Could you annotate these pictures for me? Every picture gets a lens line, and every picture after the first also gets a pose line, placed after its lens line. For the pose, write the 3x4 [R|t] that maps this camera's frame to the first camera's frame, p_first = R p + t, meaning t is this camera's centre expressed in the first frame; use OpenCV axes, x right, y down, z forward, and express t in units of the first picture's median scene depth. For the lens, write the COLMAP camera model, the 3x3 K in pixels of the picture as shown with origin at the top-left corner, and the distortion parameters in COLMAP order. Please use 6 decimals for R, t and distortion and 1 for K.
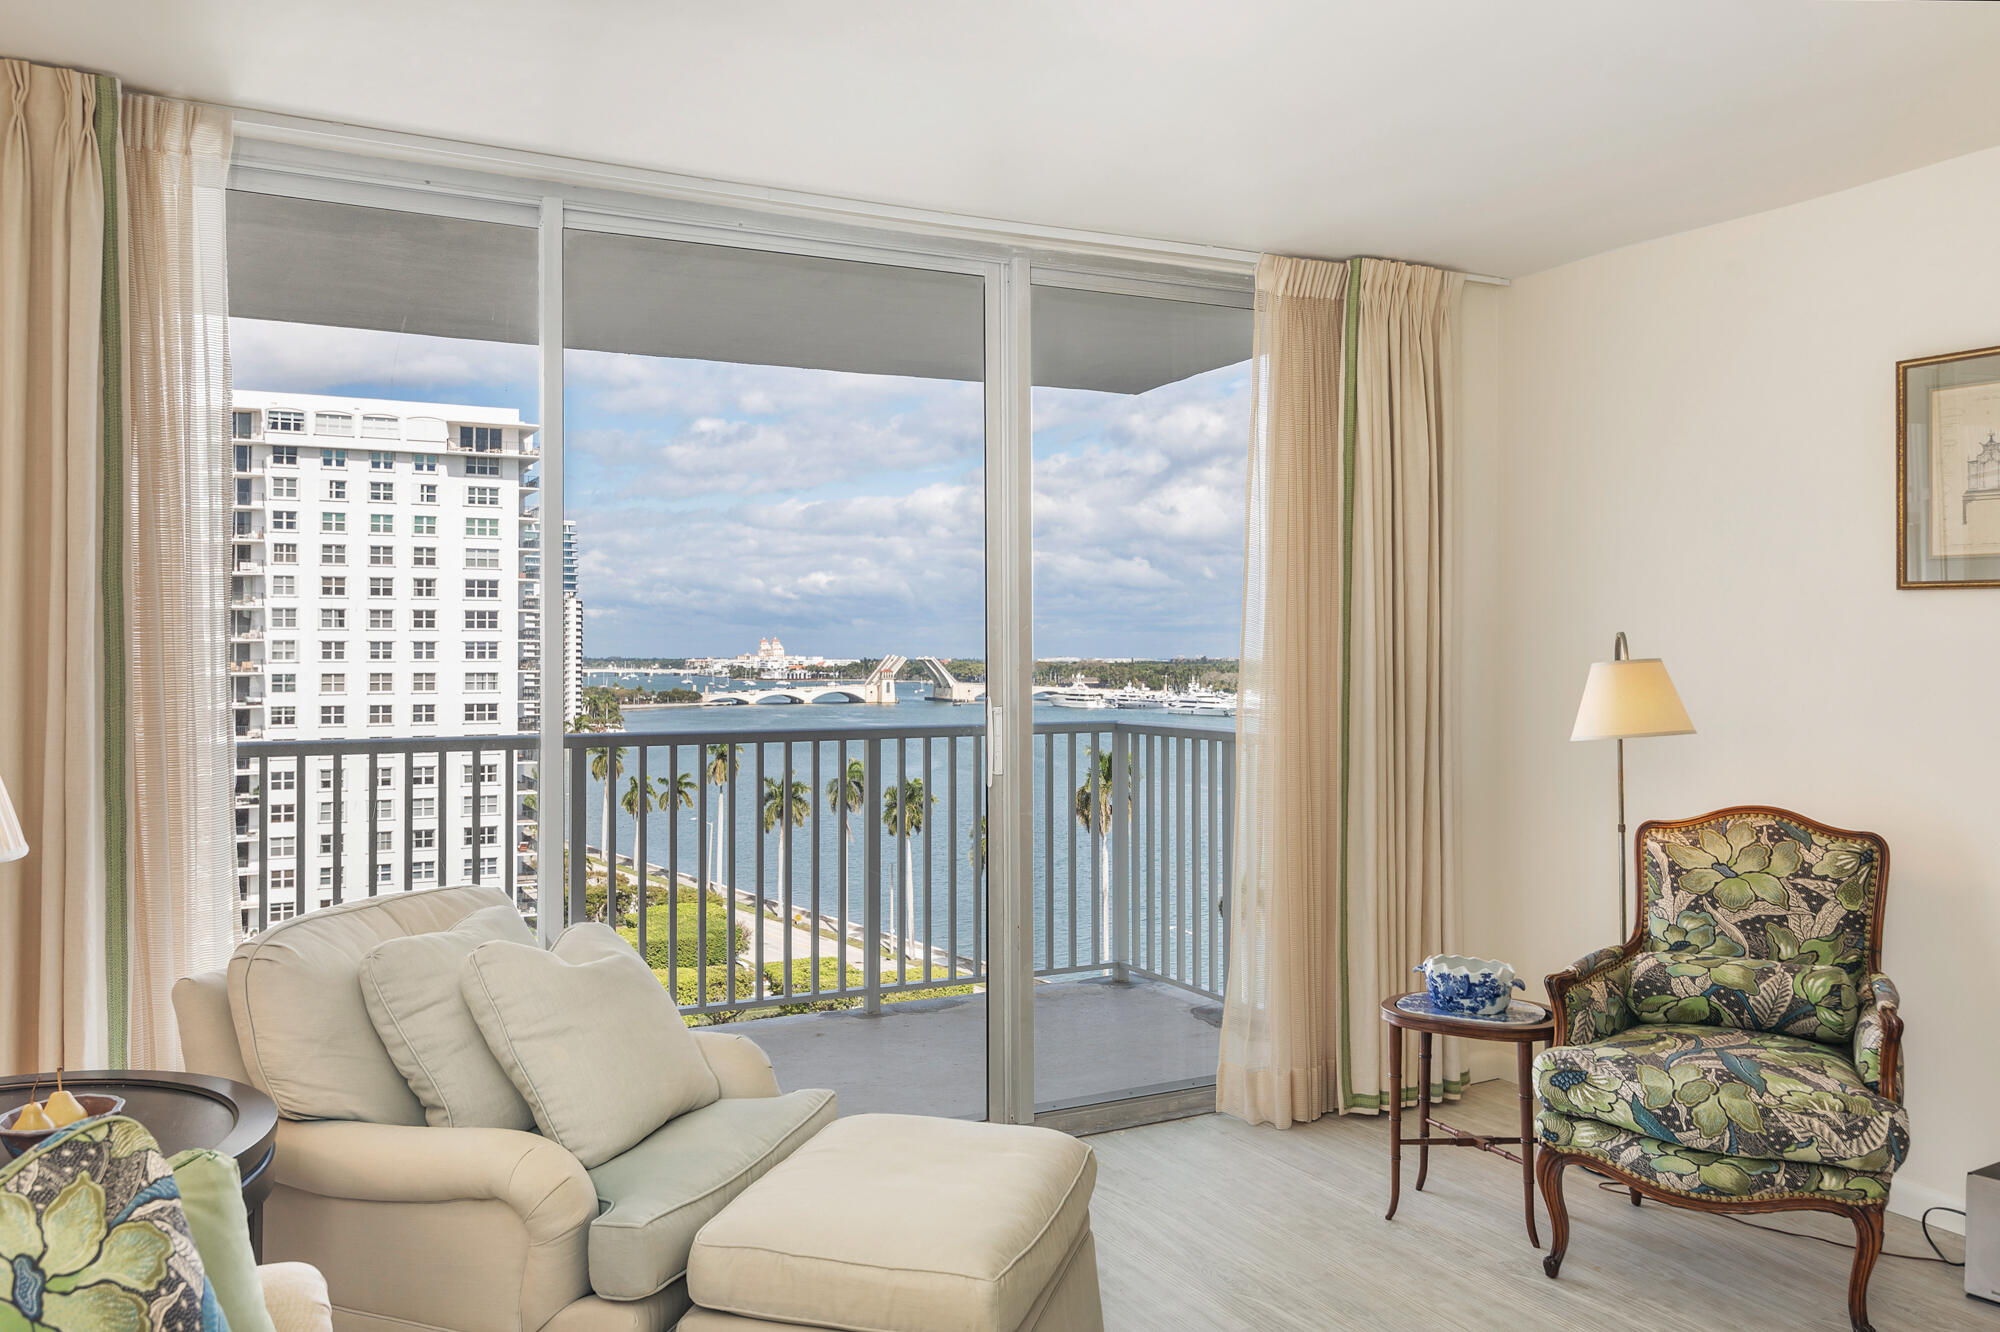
lens RADIAL K [[1545.2, 0, 1002.4], [0, 1545.2, 645.6], [0, 0, 1]] dist [-0.001758, 0.002243]
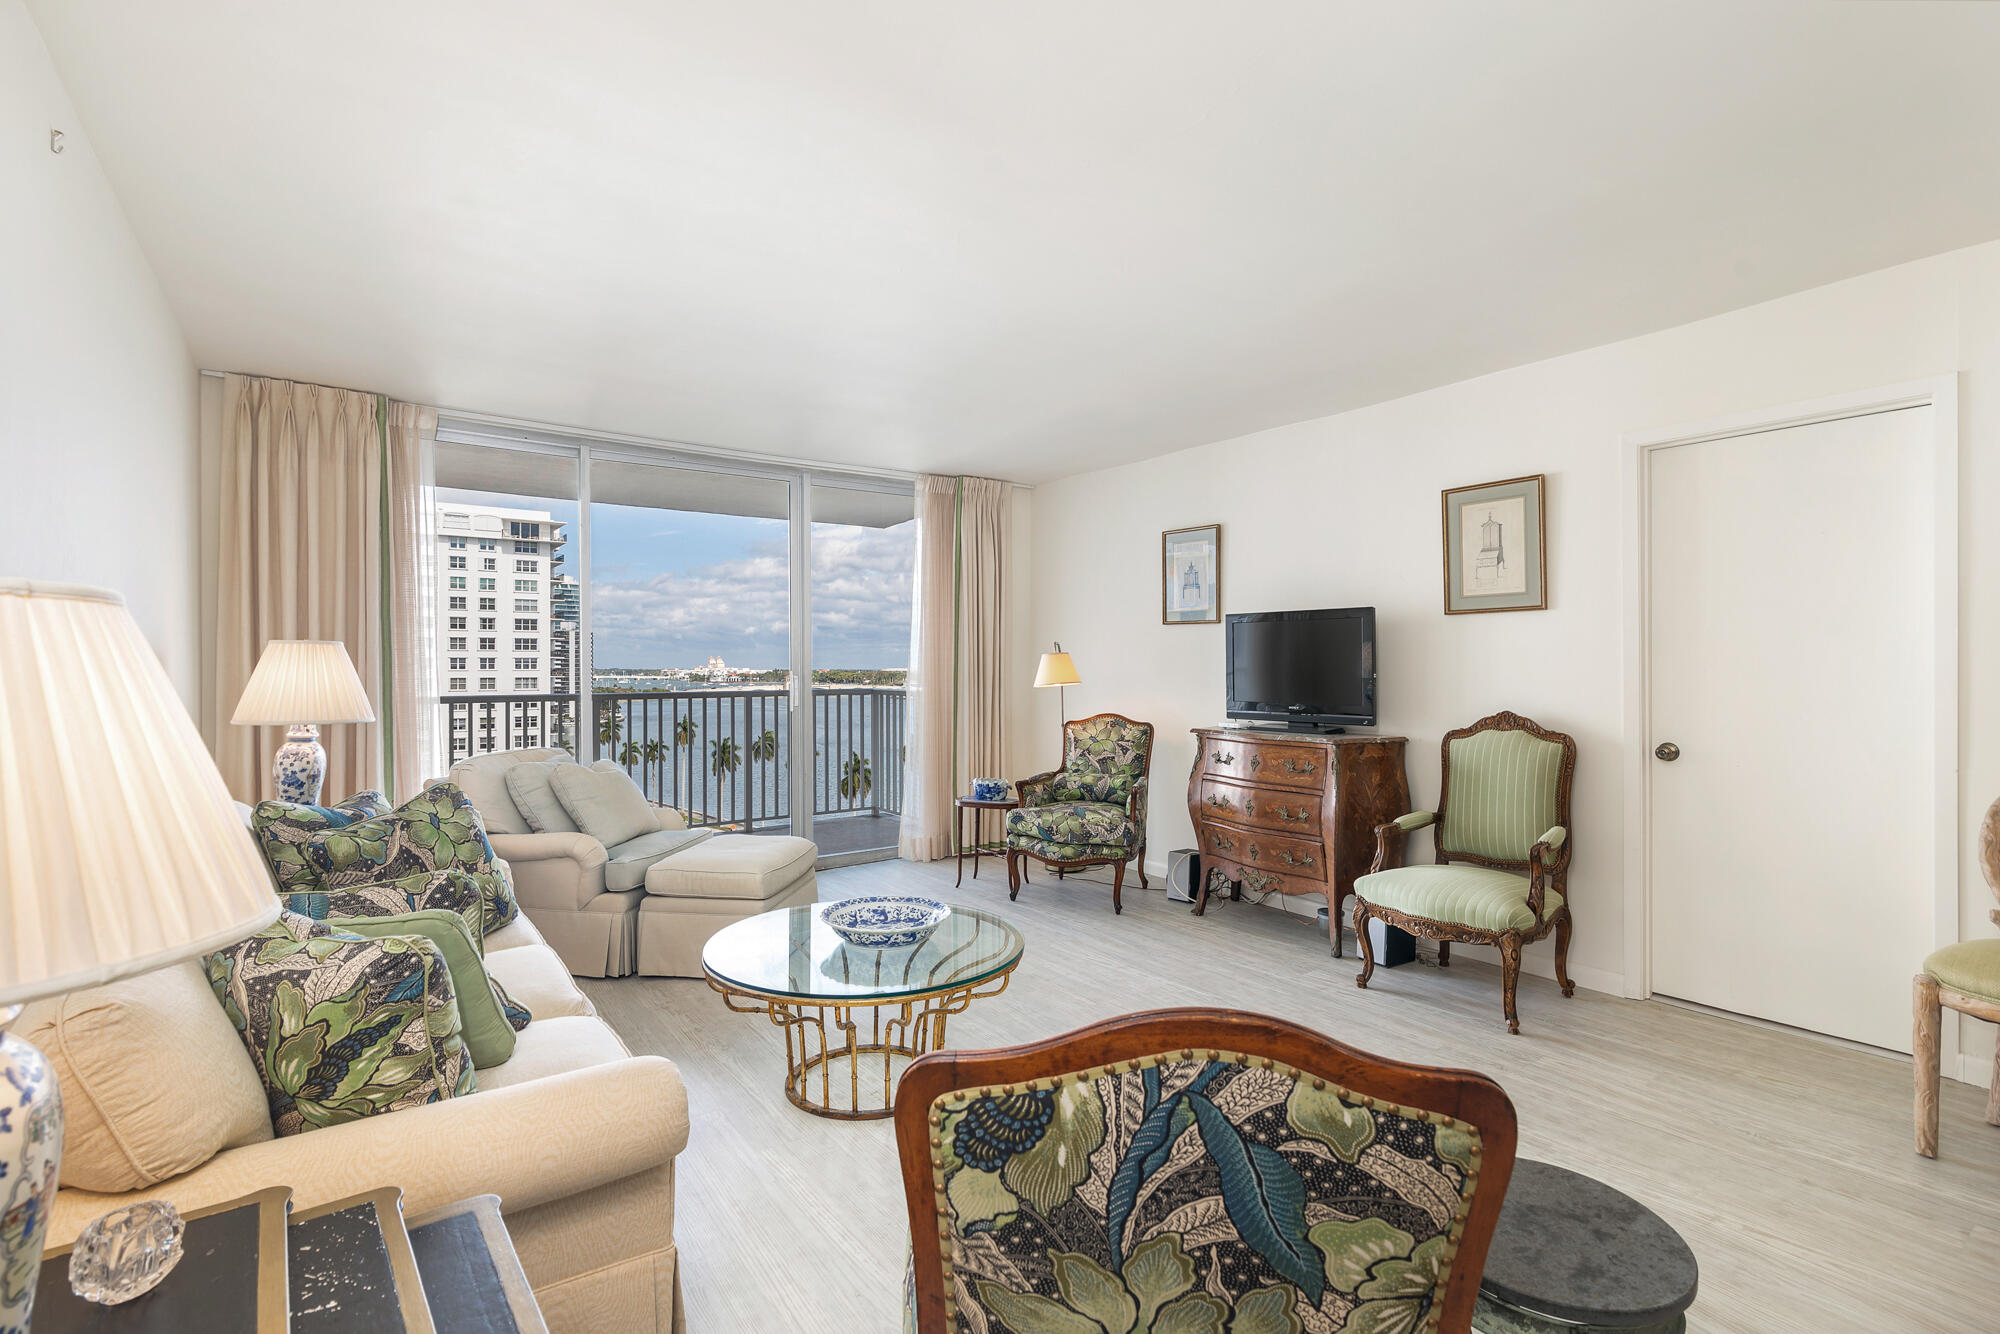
lens RADIAL K [[925.0, 0, 1002.0], [0, 925.0, 671.9], [0, 0, 1]] dist [-0.001116, -0.000354]
pose [[0.988621, -0.001660, 0.150418, 0.083312], [-0.000062, 0.999934, 0.011446, 0.017644], [-0.150428, -0.011325, 0.988556, -0.332830]]
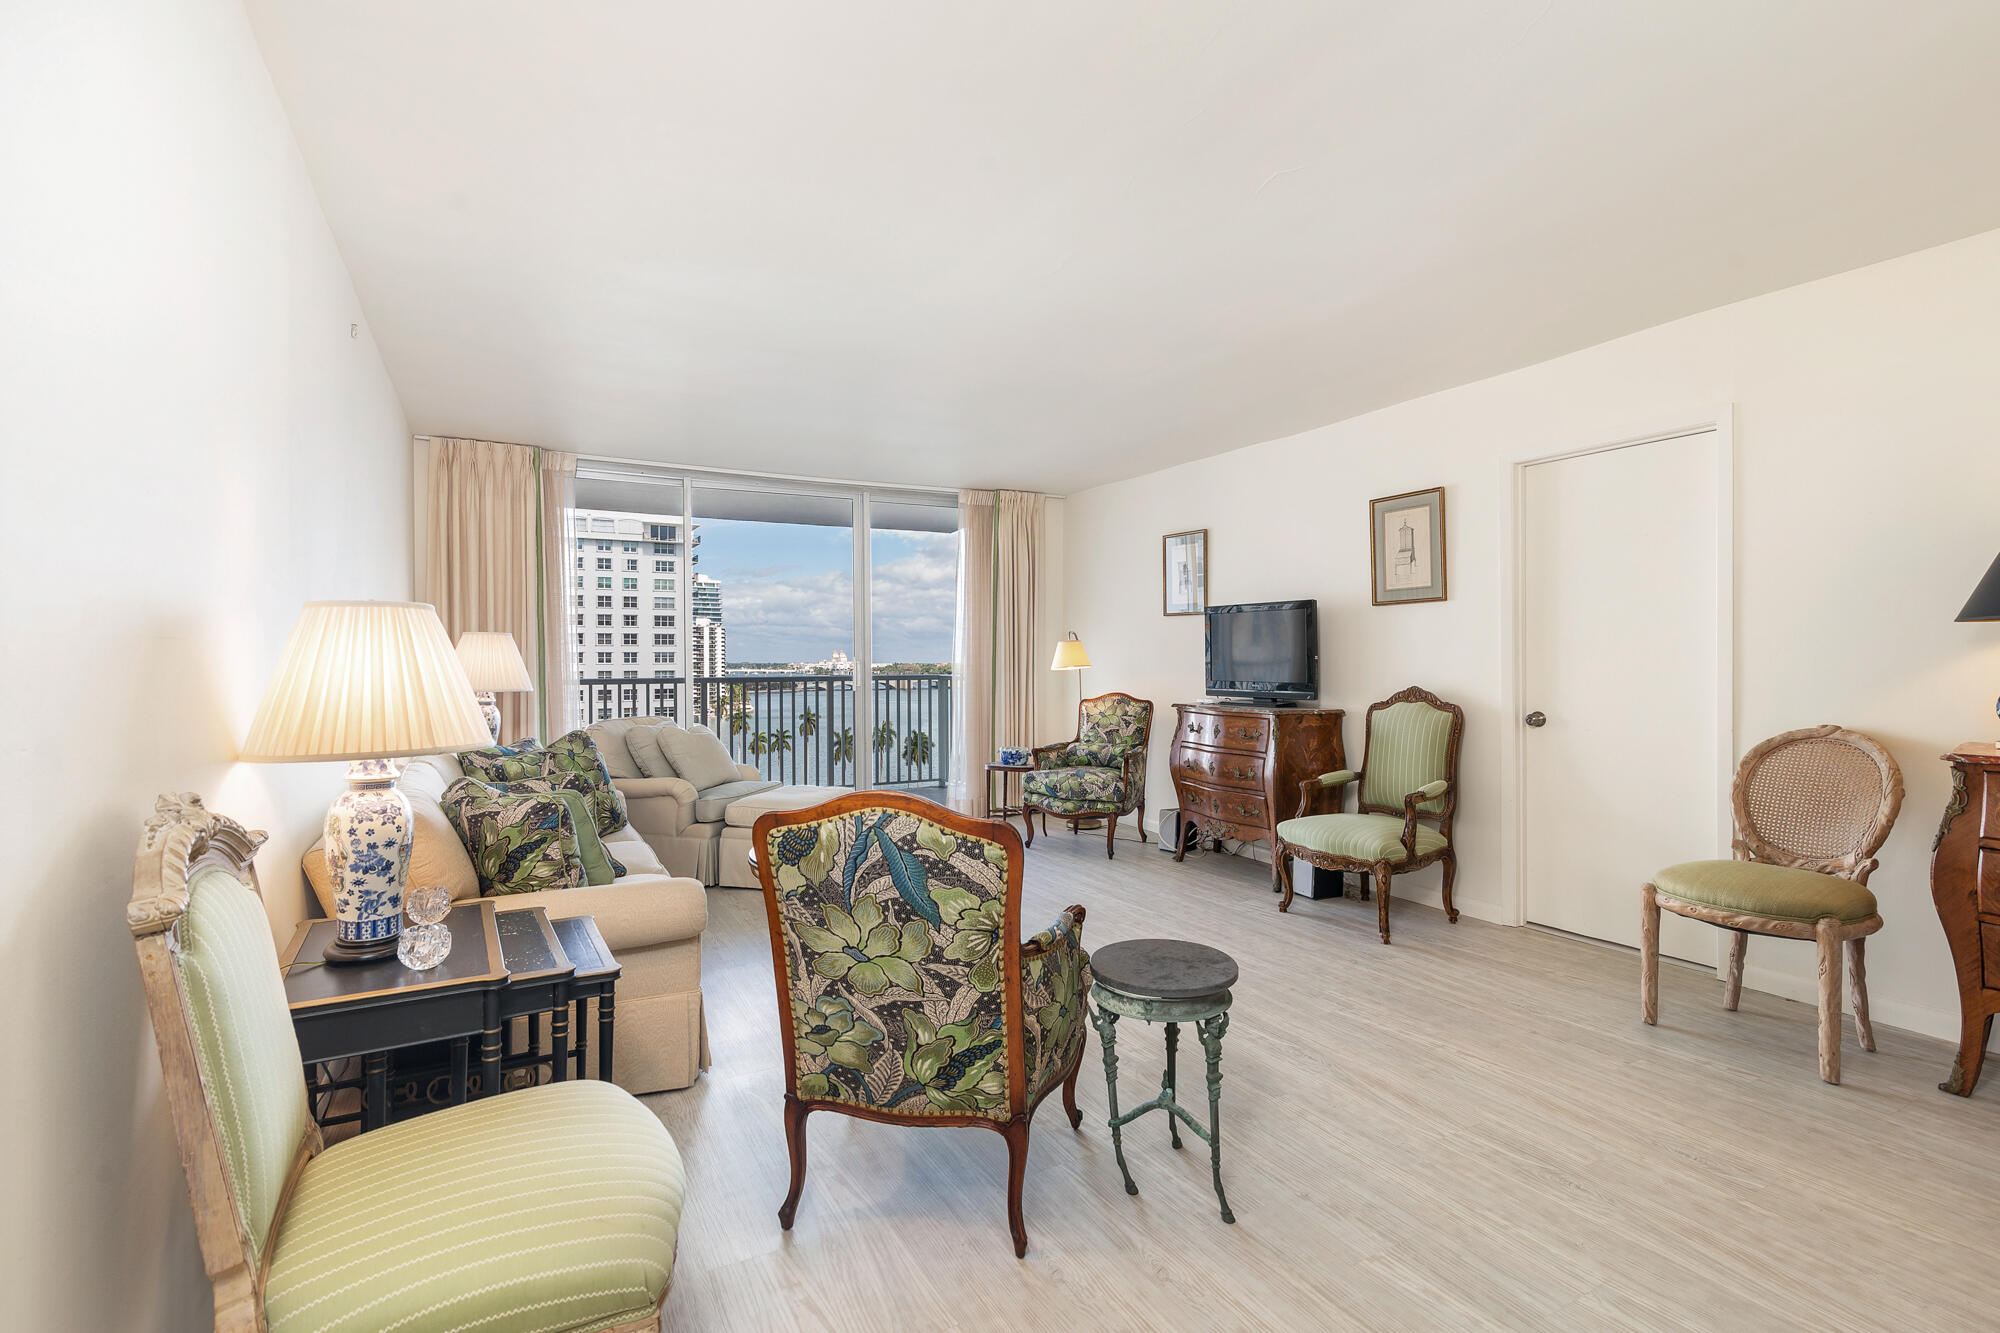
lens RADIAL K [[924.3, 0, 997.1], [0, 924.3, 669.6], [0, 0, 1]] dist [0.000970, -0.000047]
pose [[0.999796, -0.003079, 0.019975, 0.189588], [0.002760, 0.999868, 0.015997, 0.027449], [-0.020022, -0.015939, 0.999672, -0.555199]]
